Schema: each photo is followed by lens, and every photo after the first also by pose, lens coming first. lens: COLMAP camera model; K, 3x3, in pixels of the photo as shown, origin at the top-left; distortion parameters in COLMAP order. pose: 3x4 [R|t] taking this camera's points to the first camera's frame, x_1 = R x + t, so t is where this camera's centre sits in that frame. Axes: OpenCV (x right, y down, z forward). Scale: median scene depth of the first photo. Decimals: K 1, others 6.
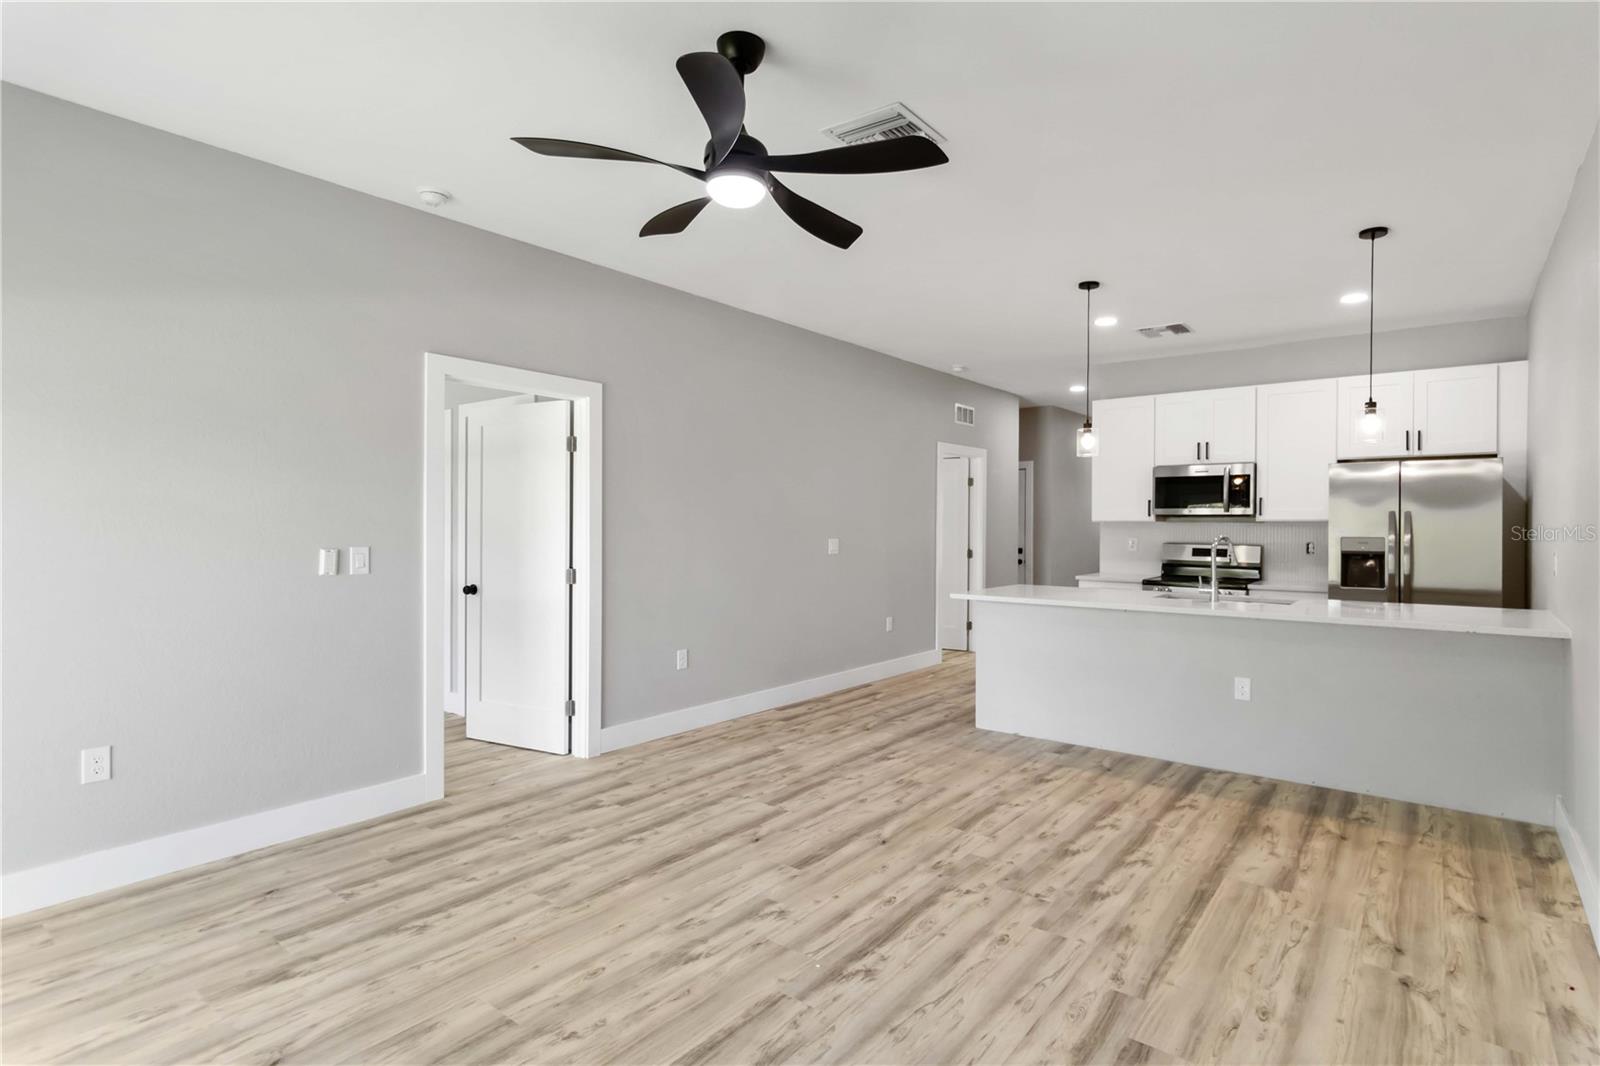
lens RADIAL K [[805.8, 0, 836.3], [0, 805.8, 525.8], [0, 0, 1]] dist [-0.003317, -0.000685]
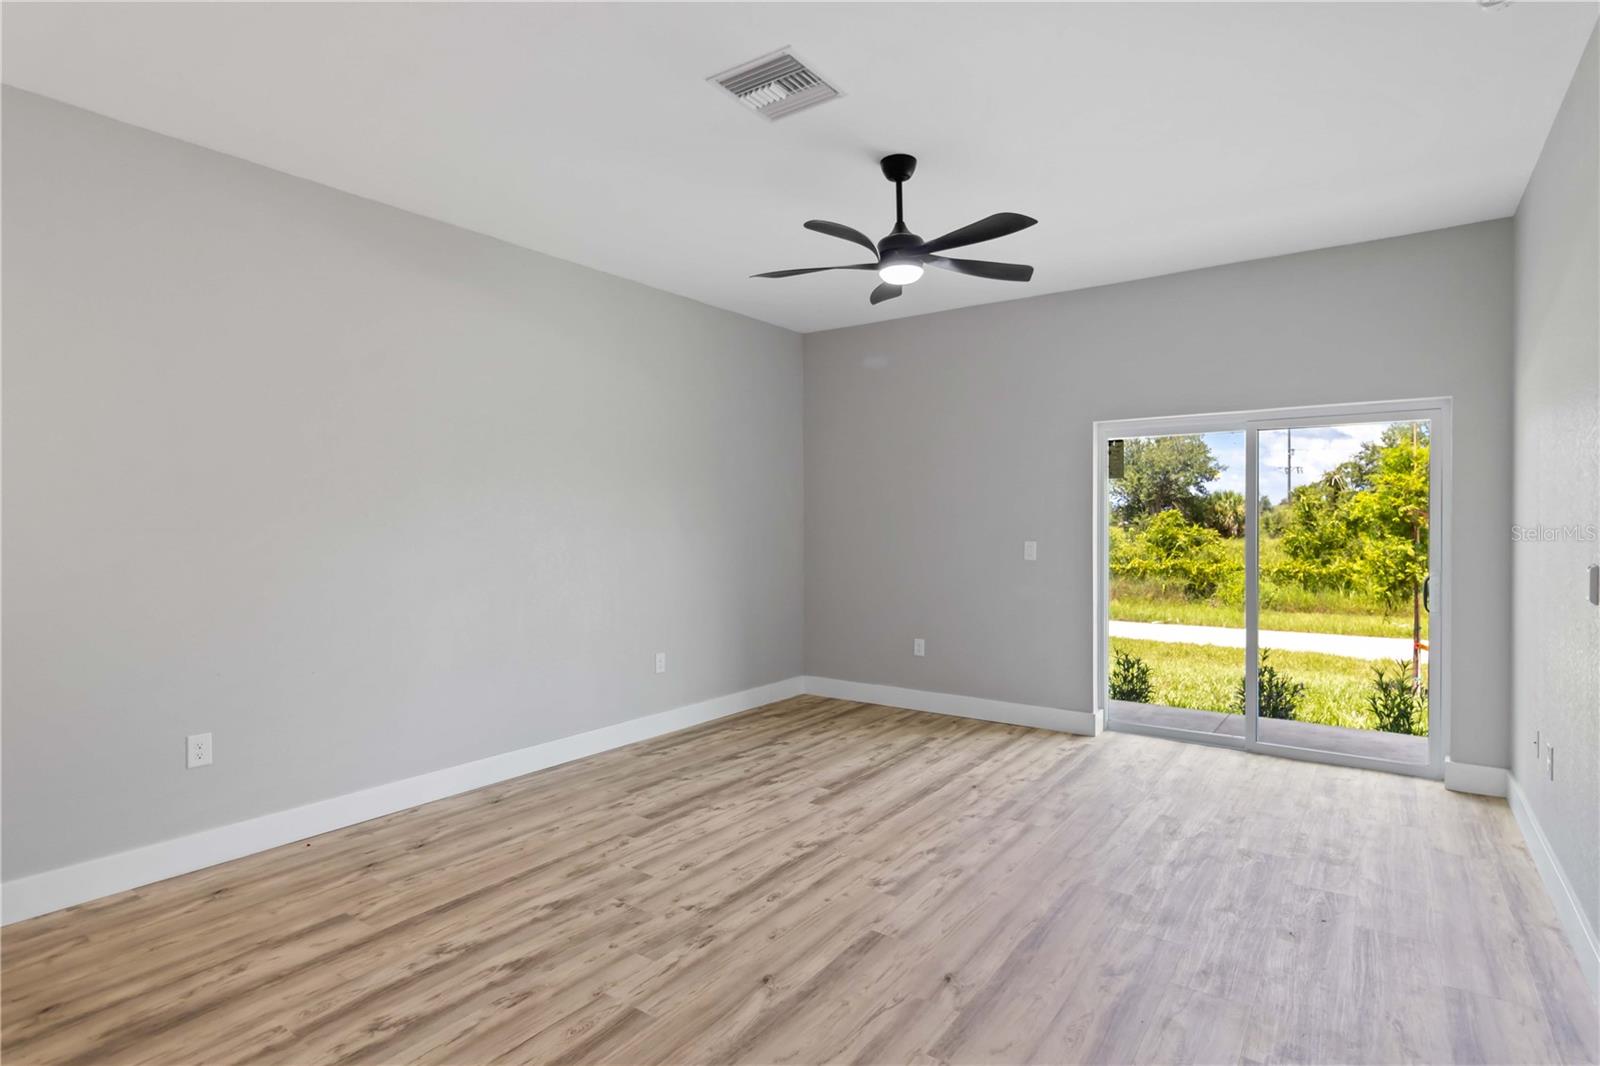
lens RADIAL K [[809.5, 0, 814.3], [0, 809.5, 534.0], [0, 0, 1]] dist [-0.000036, -0.000245]
pose [[-0.999732, -0.003252, -0.022942, 0.037350], [-0.003701, 0.999802, 0.019568, -0.007260], [0.022873, 0.019648, -0.999545, 1.847939]]
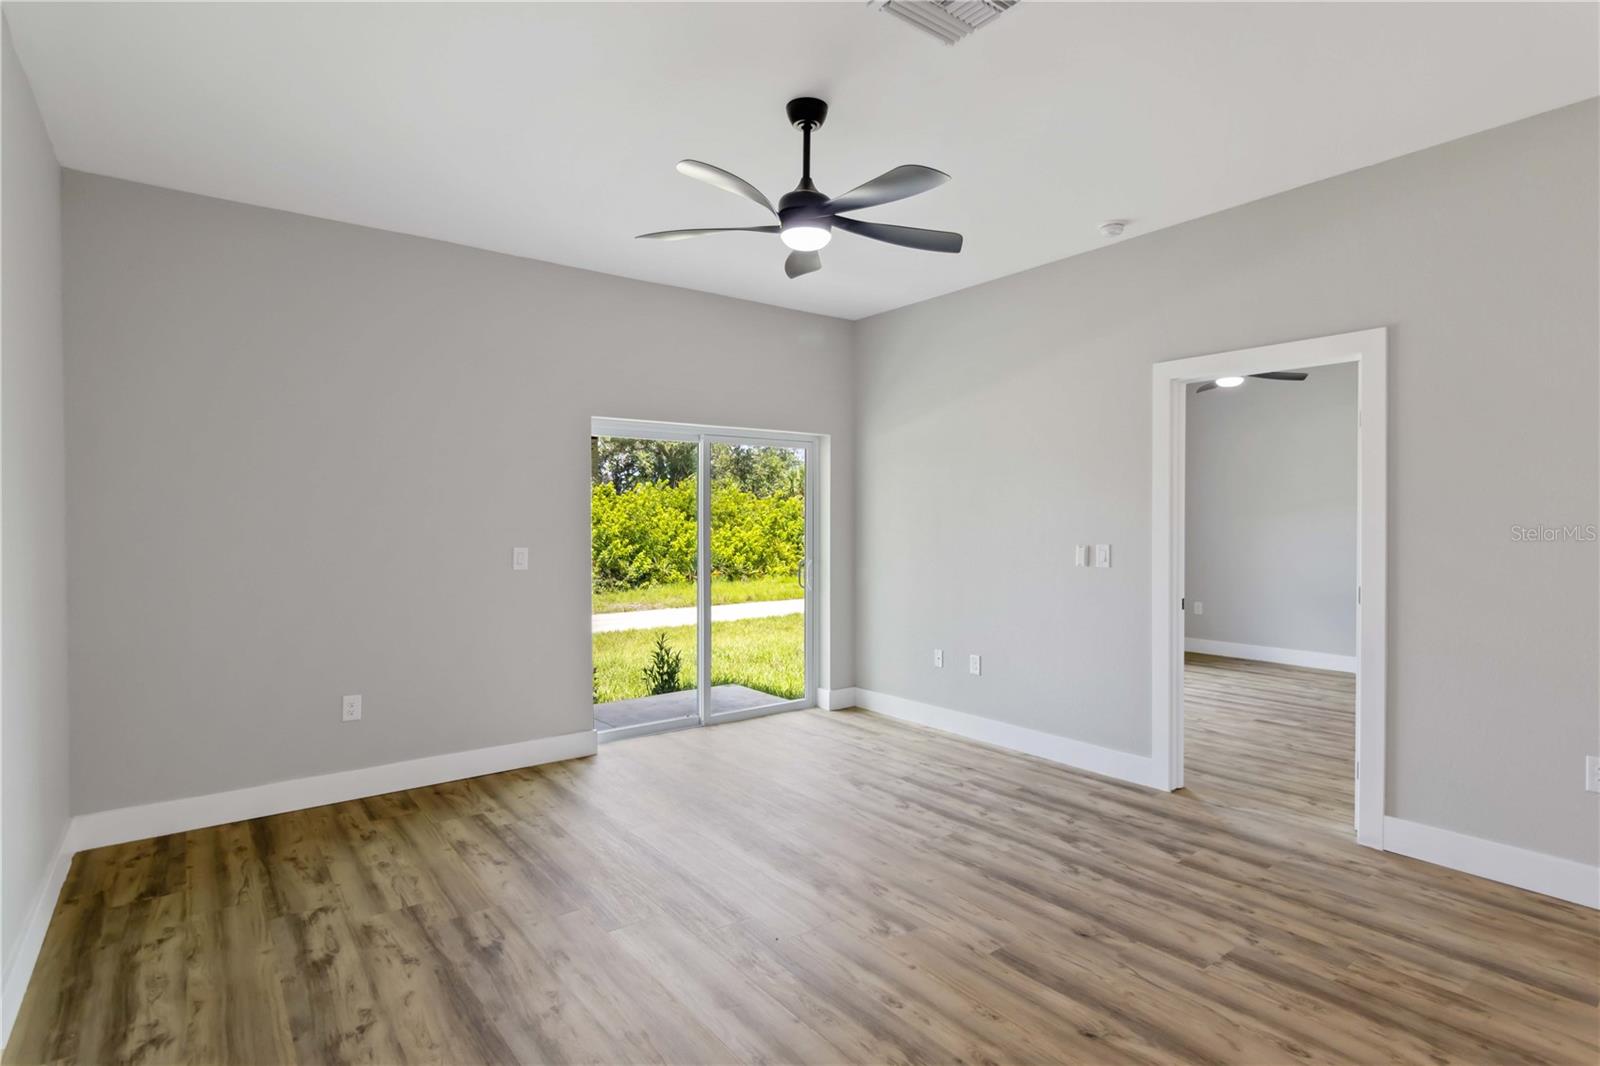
lens RADIAL K [[809.5, 0, 814.3], [0, 809.5, 534.0], [0, 0, 1]] dist [-0.000036, -0.000245]
pose [[-0.270570, 0.010211, -0.962646, 0.781916], [-0.002330, 0.999934, 0.011262, -0.002547], [0.962698, 0.005290, -0.270528, 1.050071]]
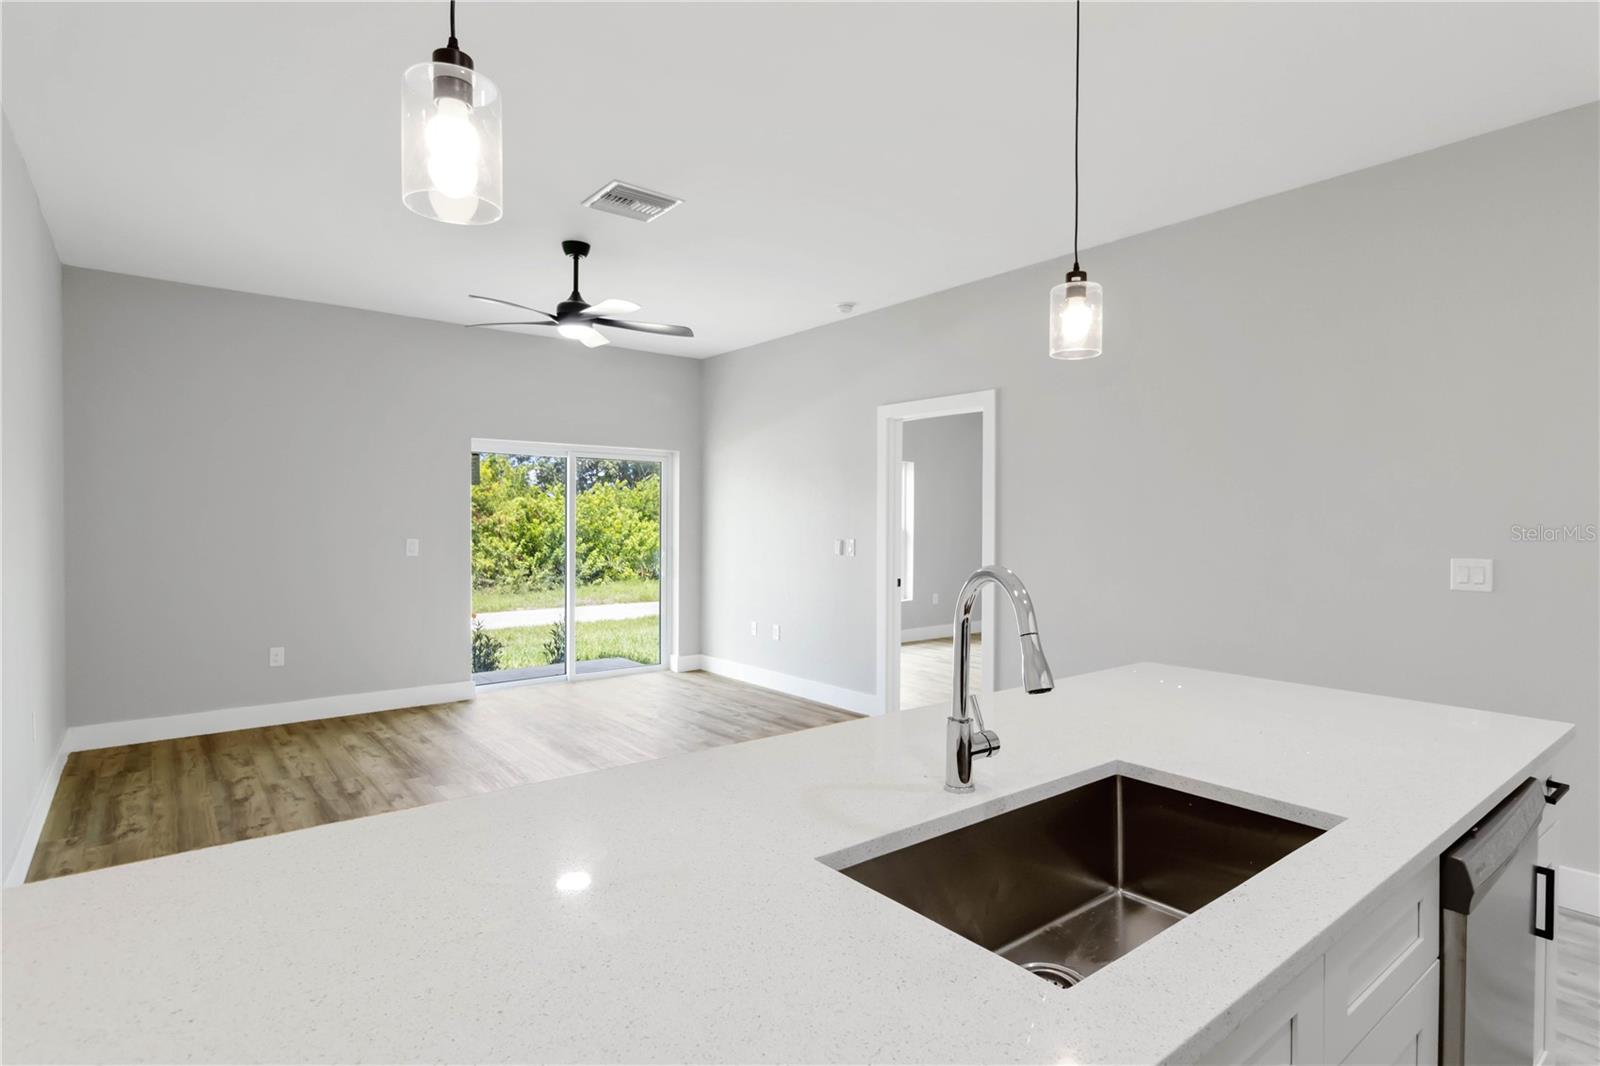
lens RADIAL K [[809.5, 0, 814.3], [0, 809.5, 534.0], [0, 0, 1]] dist [-0.000036, -0.000245]
pose [[-0.243375, 0.007216, -0.969905, 1.139975], [-0.009171, 0.999911, 0.009741, 0.001769], [0.969889, 0.011265, -0.243287, 1.522736]]
